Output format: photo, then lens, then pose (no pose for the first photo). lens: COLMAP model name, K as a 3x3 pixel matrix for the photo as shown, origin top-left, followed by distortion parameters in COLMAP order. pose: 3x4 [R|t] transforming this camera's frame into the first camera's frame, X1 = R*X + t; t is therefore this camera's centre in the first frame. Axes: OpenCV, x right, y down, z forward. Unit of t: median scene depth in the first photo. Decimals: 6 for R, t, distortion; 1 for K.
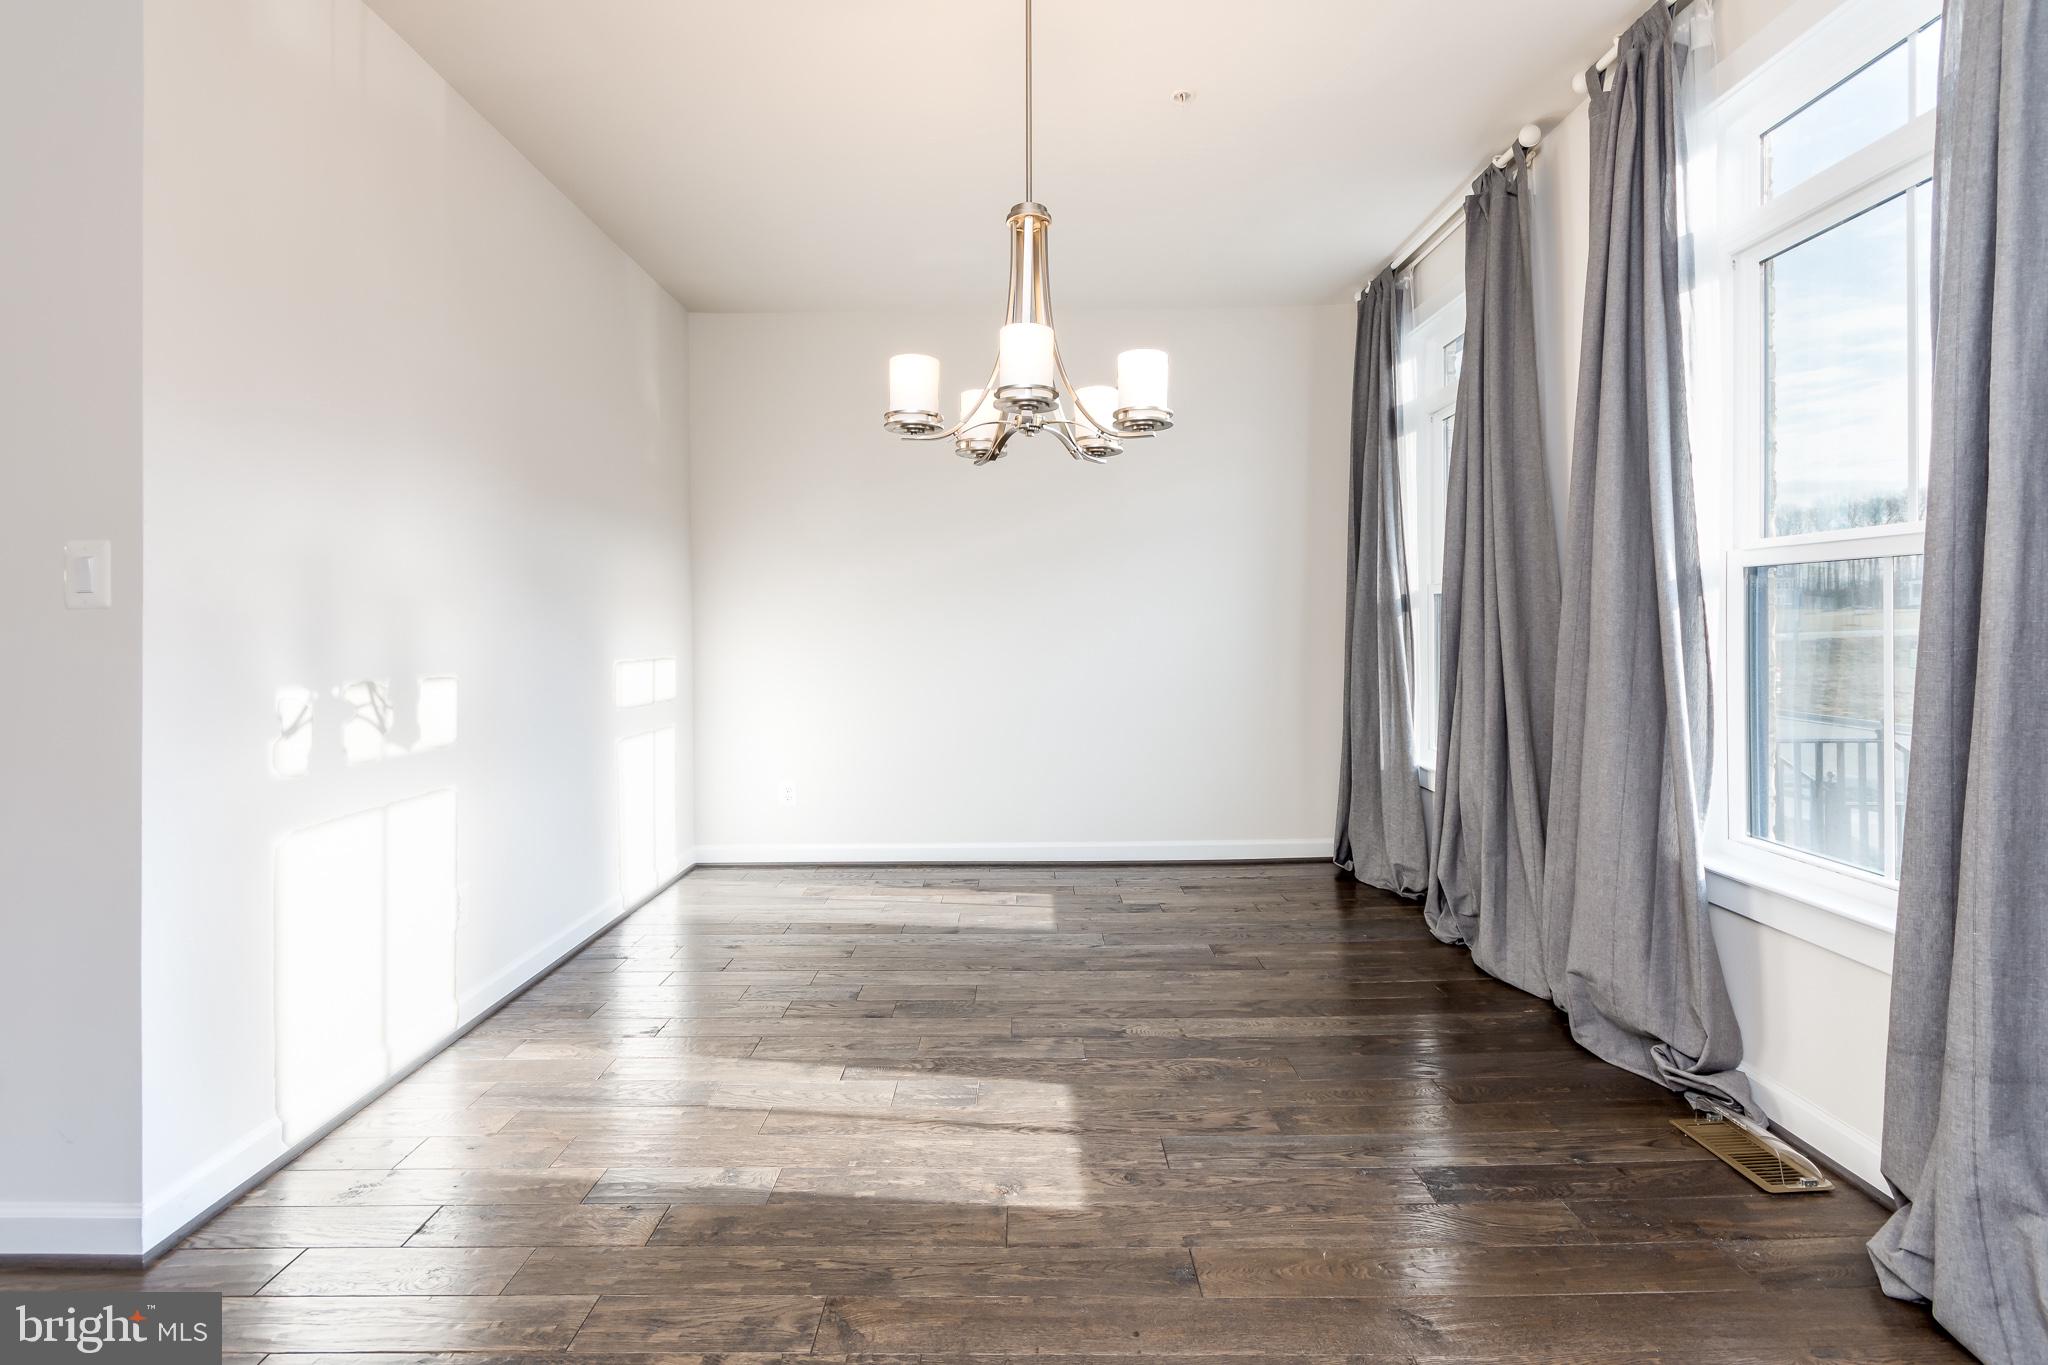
lens RADIAL K [[908.4, 0, 1020.1], [0, 908.4, 627.1], [0, 0, 1]] dist [0.000447, -0.000144]
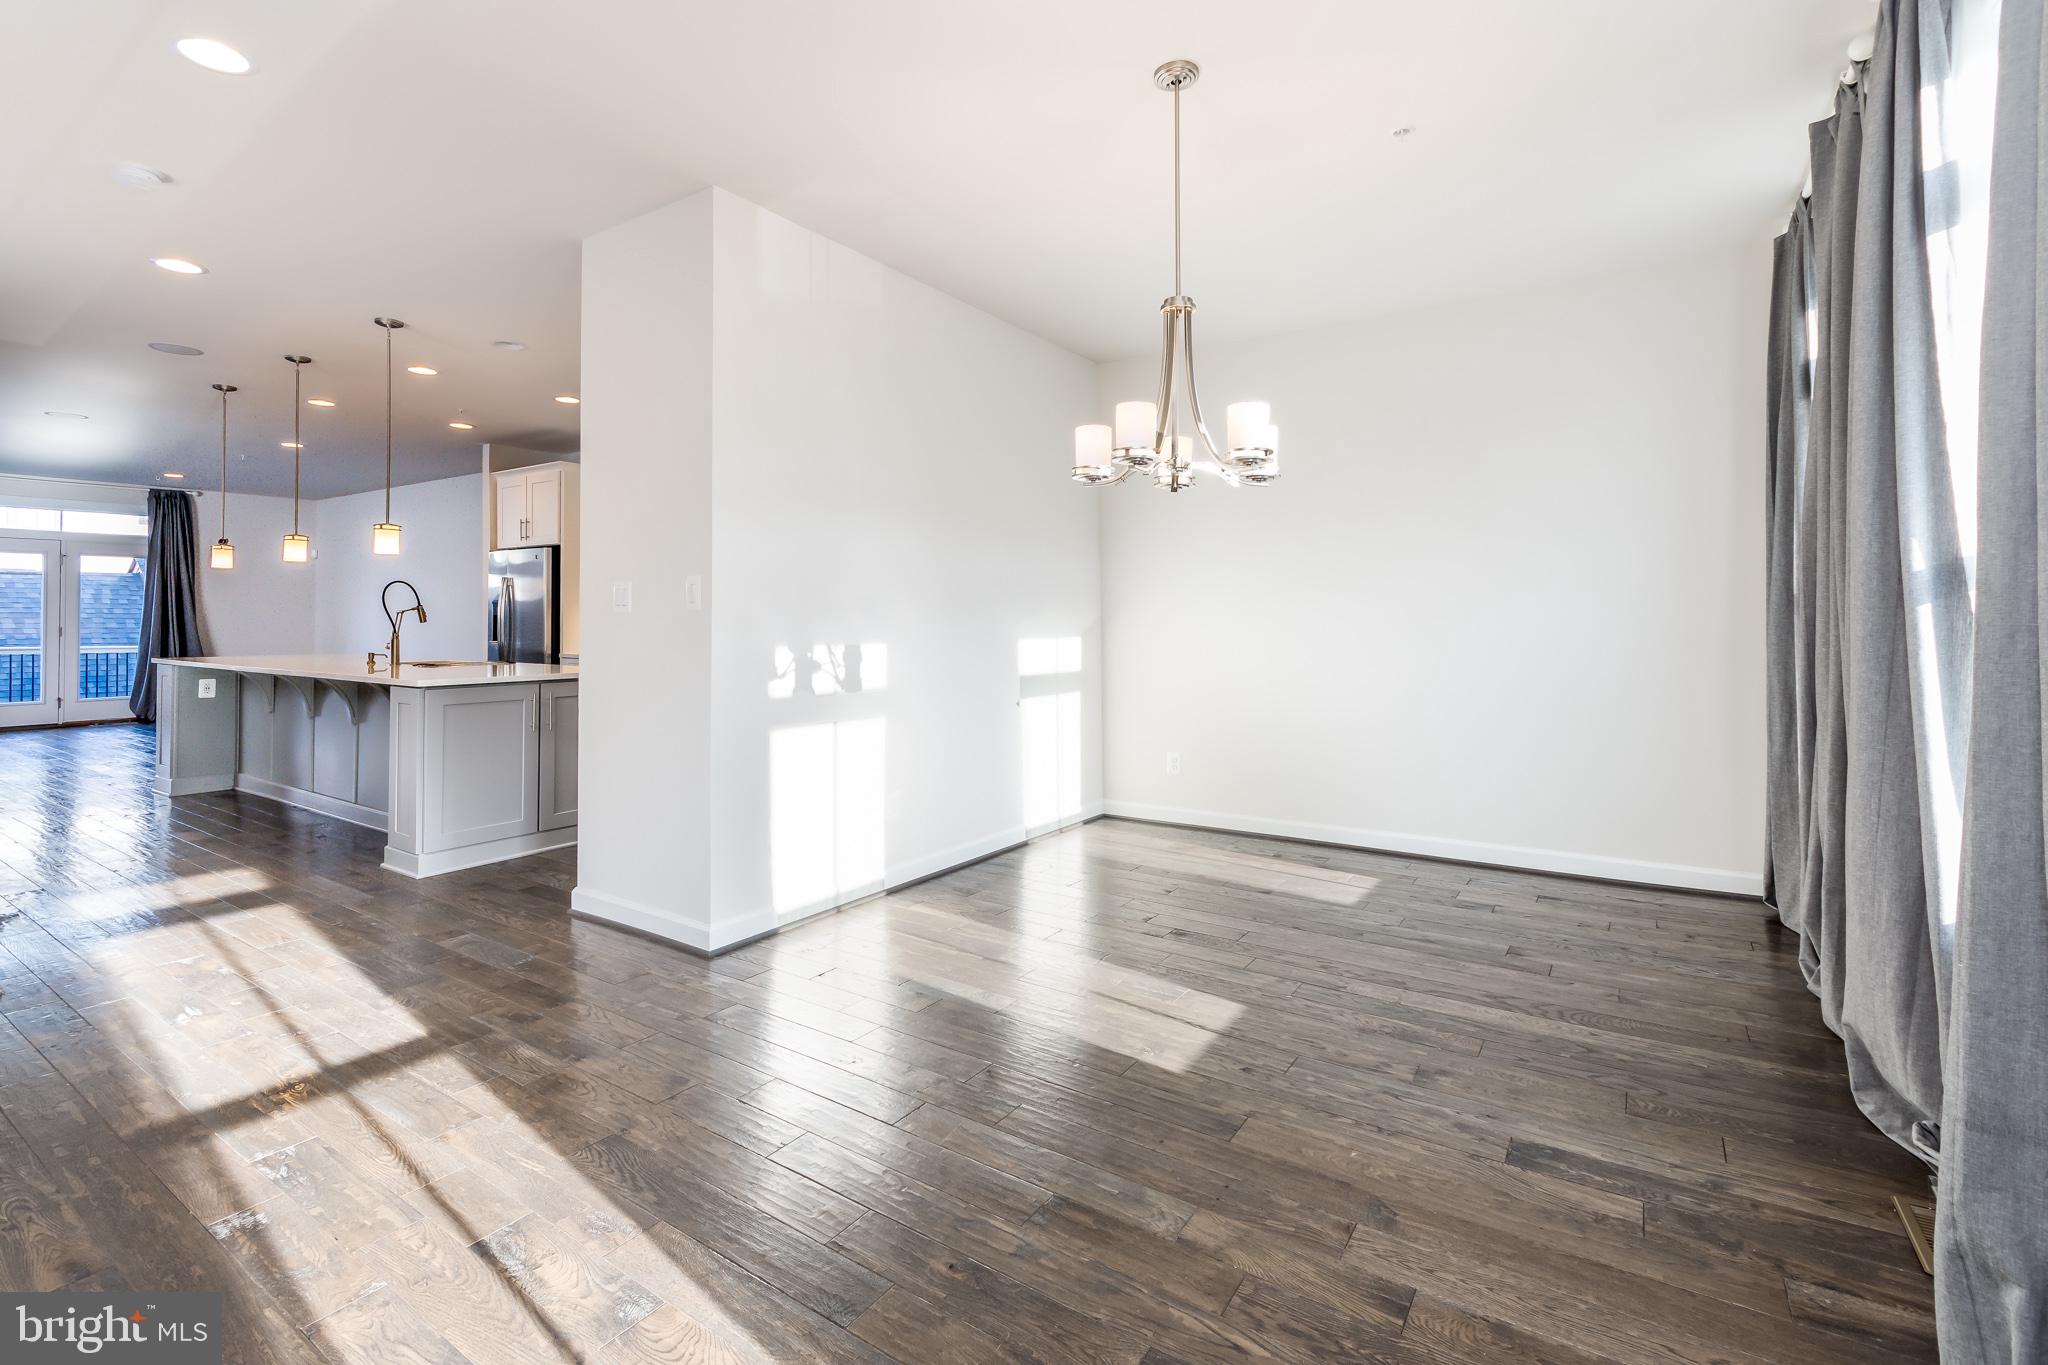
lens RADIAL K [[915.5, 0, 1021.1], [0, 915.5, 606.4], [0, 0, 1]] dist [0.000526, -0.000370]
pose [[0.833777, -0.003875, -0.552088, 0.403709], [-0.003056, 0.999928, -0.011634, -0.005593], [0.552093, 0.011387, 0.833705, -0.154638]]
